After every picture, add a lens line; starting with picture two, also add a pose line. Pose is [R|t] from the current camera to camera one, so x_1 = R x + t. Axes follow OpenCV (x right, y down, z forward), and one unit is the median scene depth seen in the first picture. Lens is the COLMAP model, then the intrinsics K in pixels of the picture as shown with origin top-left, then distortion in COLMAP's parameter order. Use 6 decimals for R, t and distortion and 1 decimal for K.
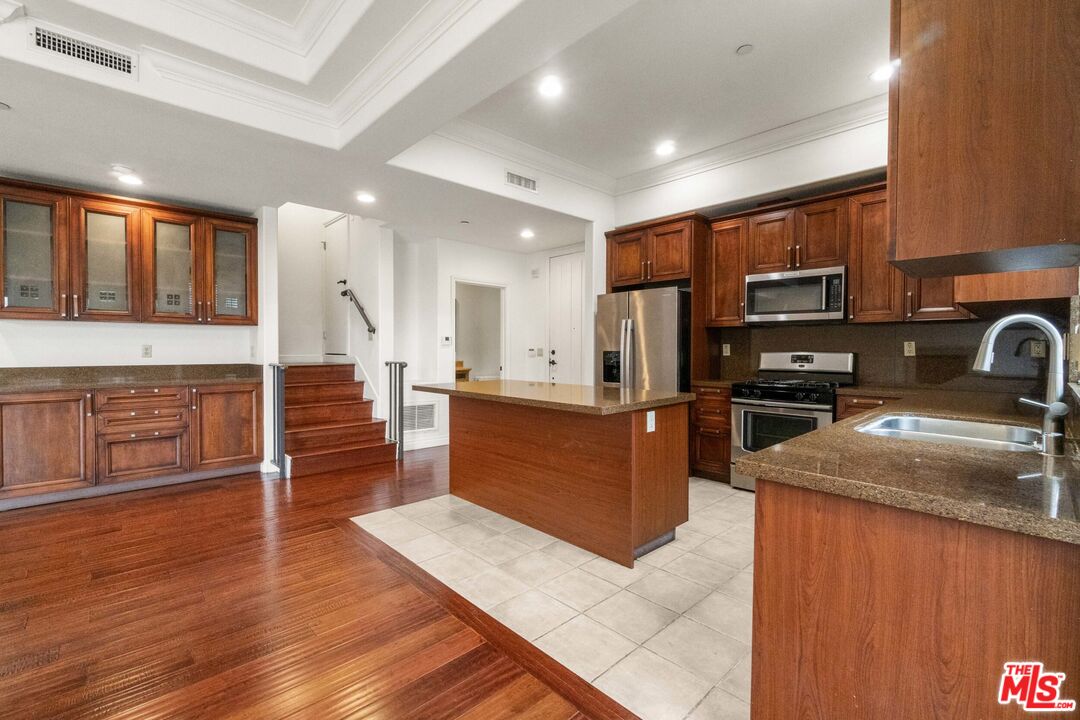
lens RADIAL K [[469.9, 0, 540.0], [0, 469.9, 360.0], [0, 0, 1]] dist [0.001854, -0.000343]
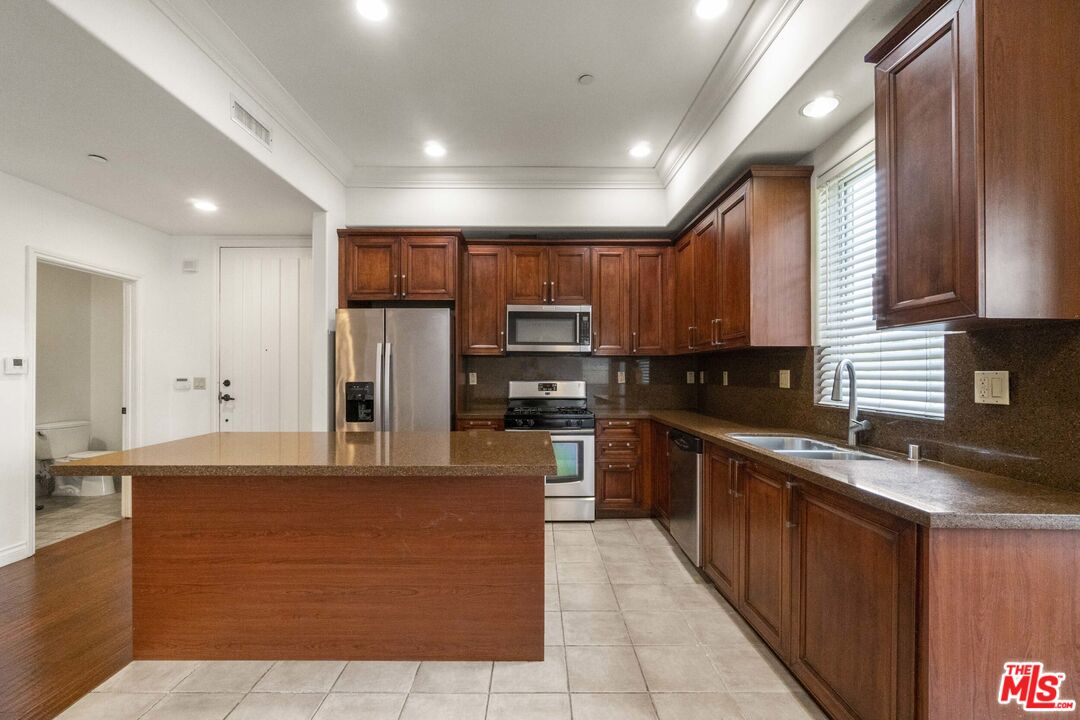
lens RADIAL K [[469.0, 0, 537.7], [0, 469.0, 374.2], [0, 0, 1]] dist [-0.001448, -0.000705]
pose [[0.686121, -0.004644, 0.727473, -0.229090], [0.017755, 0.999789, -0.010363, -0.020205], [-0.727271, 0.020026, 0.686058, 0.265942]]
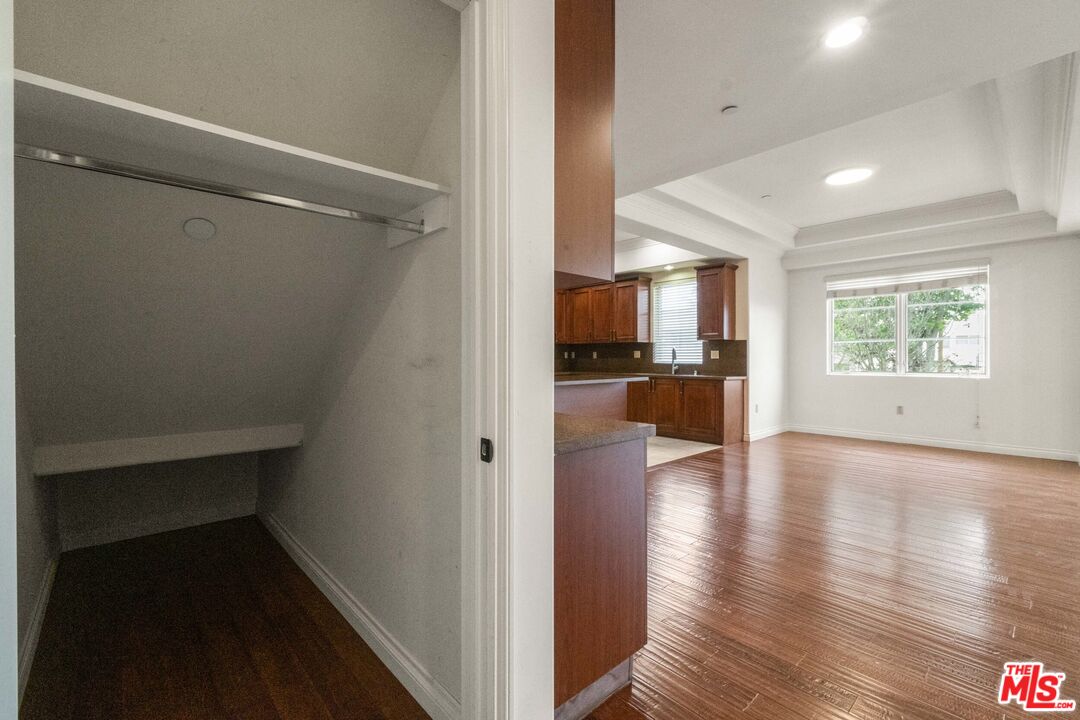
lens RADIAL K [[469.9, 0, 540.0], [0, 469.9, 360.0], [0, 0, 1]] dist [0.001854, -0.000343]
pose [[0.013104, -0.008283, 0.999880, -1.280833], [0.022382, 0.999718, 0.007988, -0.015318], [-0.999664, 0.022274, 0.013286, 0.818982]]
